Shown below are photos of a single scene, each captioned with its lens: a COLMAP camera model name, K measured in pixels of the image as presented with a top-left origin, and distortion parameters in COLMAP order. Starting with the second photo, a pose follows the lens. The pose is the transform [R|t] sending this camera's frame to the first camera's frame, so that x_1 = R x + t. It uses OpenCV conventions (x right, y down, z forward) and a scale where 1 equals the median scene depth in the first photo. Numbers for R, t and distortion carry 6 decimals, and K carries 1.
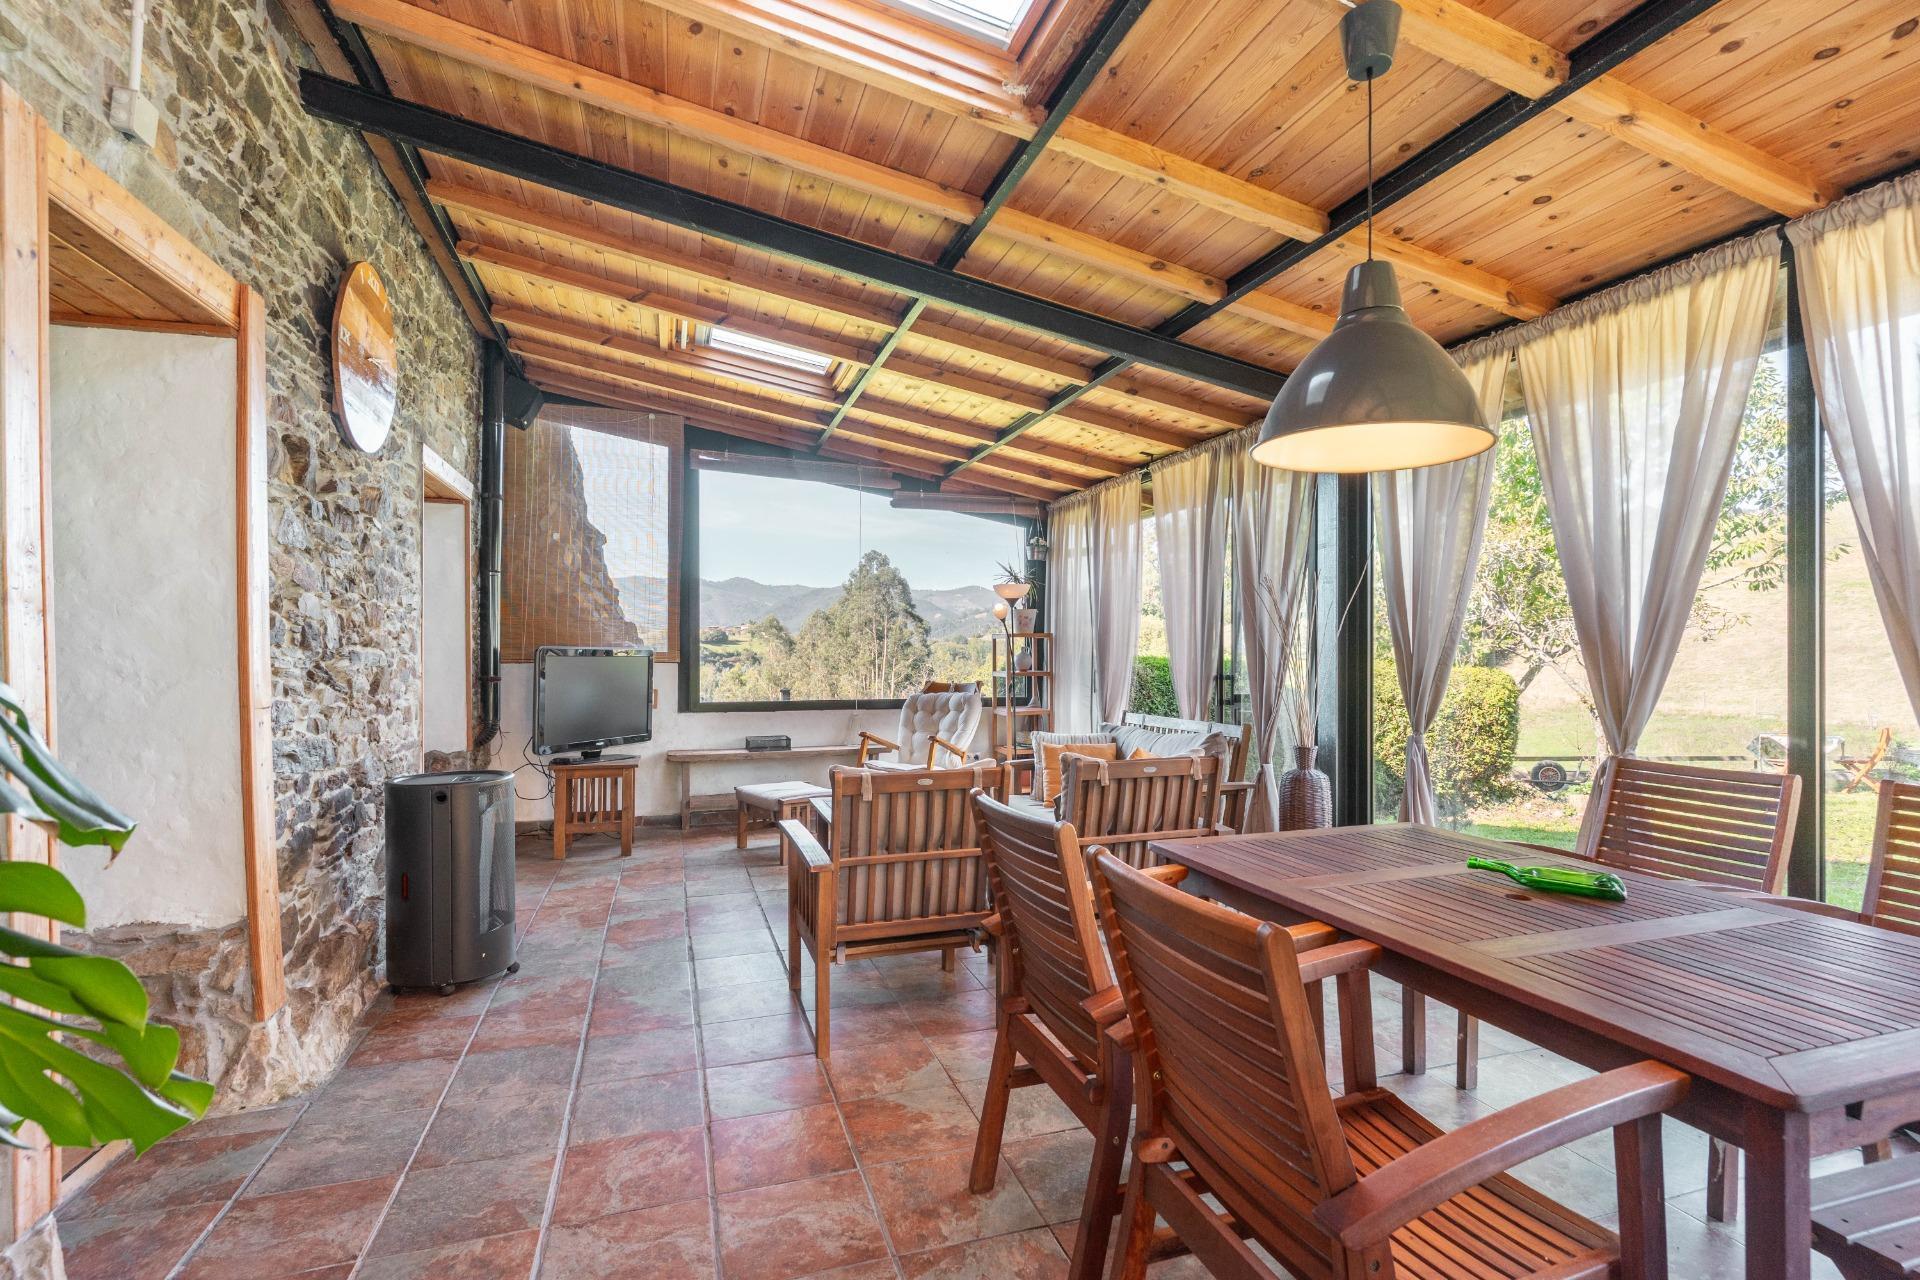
lens RADIAL K [[922.0, 0, 968.7], [0, 922.0, 653.4], [0, 0, 1]] dist [-0.001623, 0.000529]
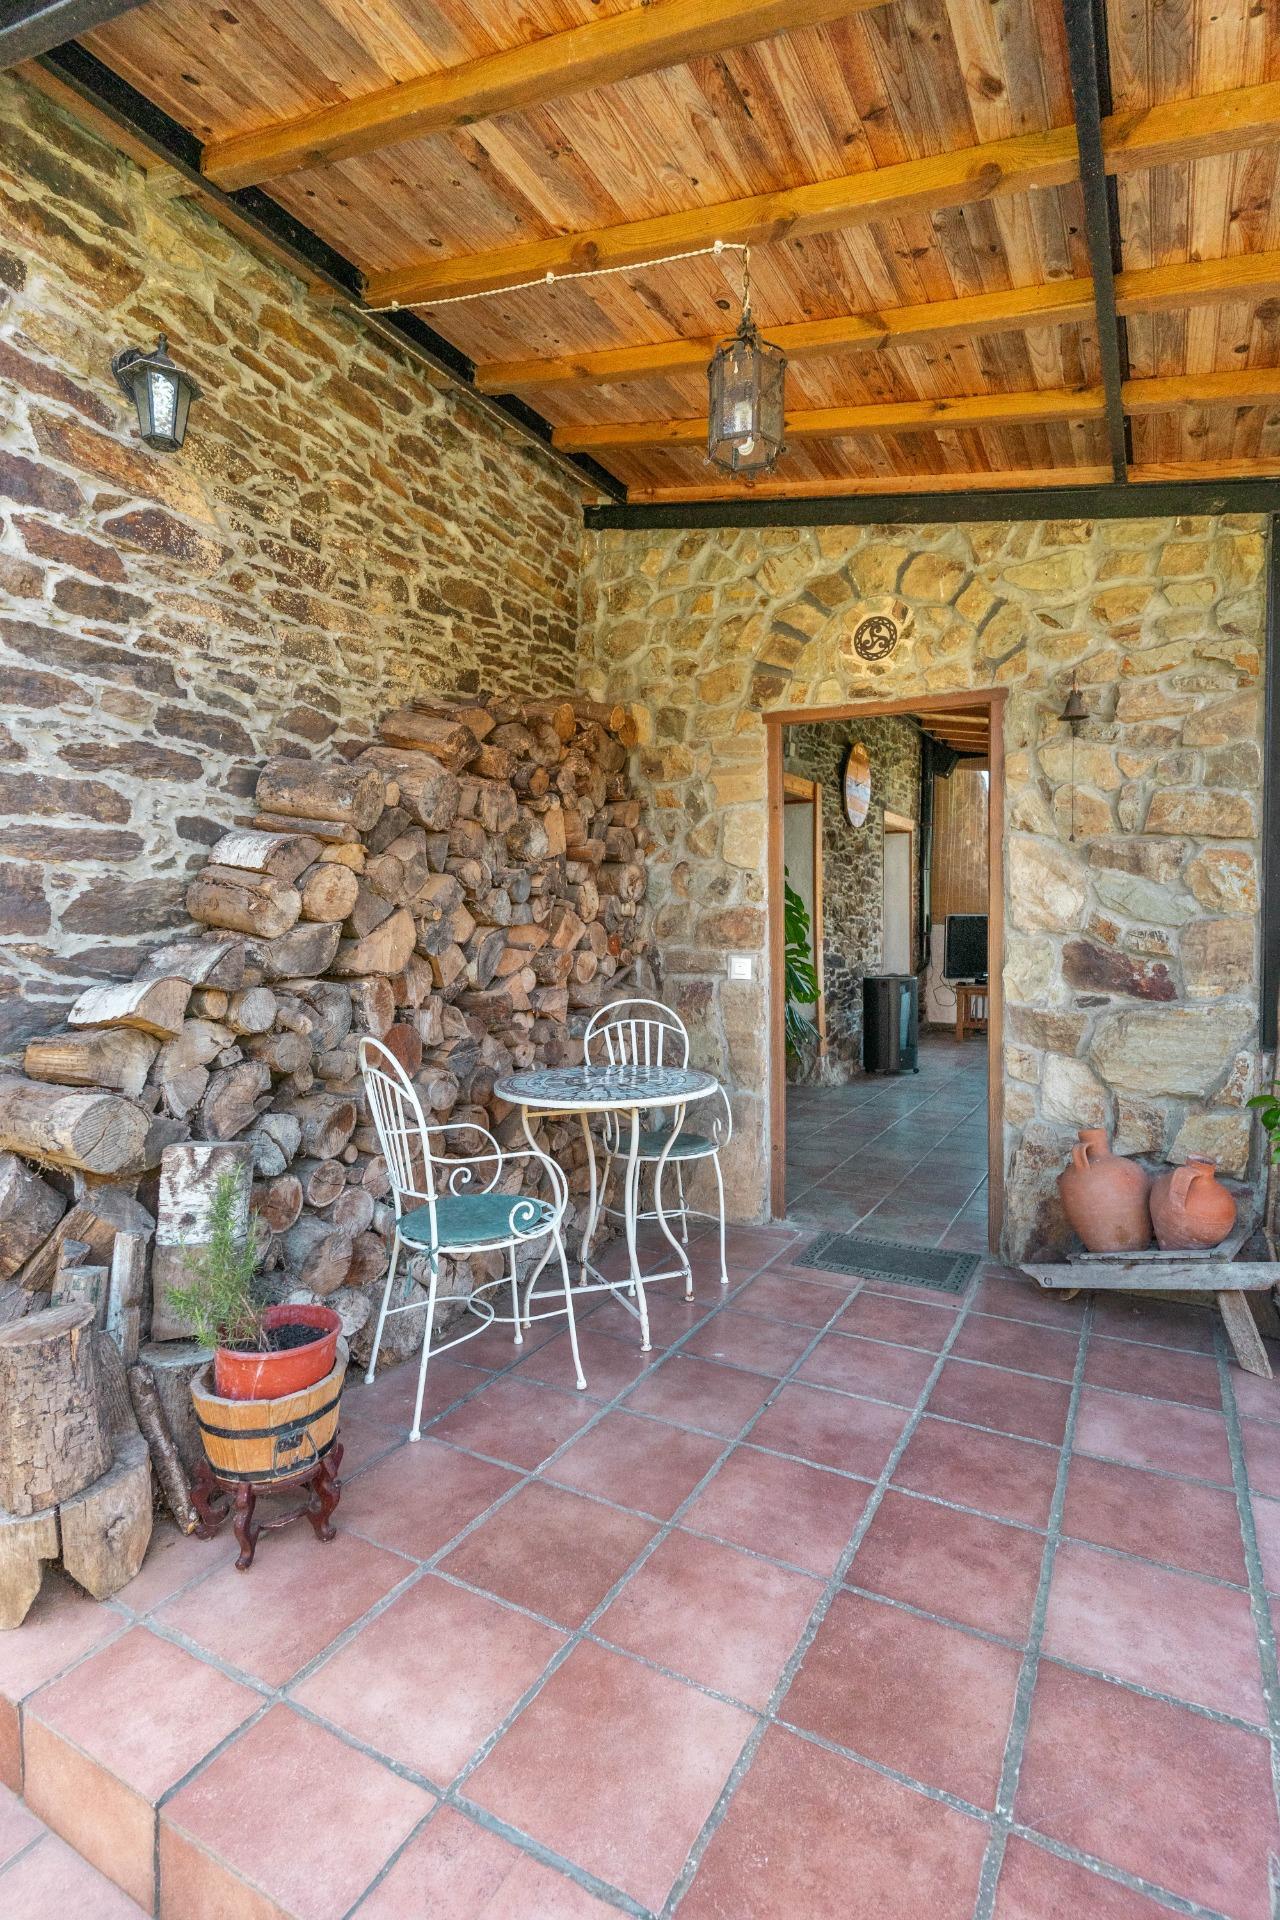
lens RADIAL K [[922.0, 0, 652.4], [0, 922.0, 948.2], [0, 0, 1]] dist [-0.001623, 0.000529]
pose [[0.682887, 0.024151, -0.730125, 0.509797], [0.002227, 0.999380, 0.035140, -0.007611], [0.730521, -0.025622, 0.682410, -0.706022]]
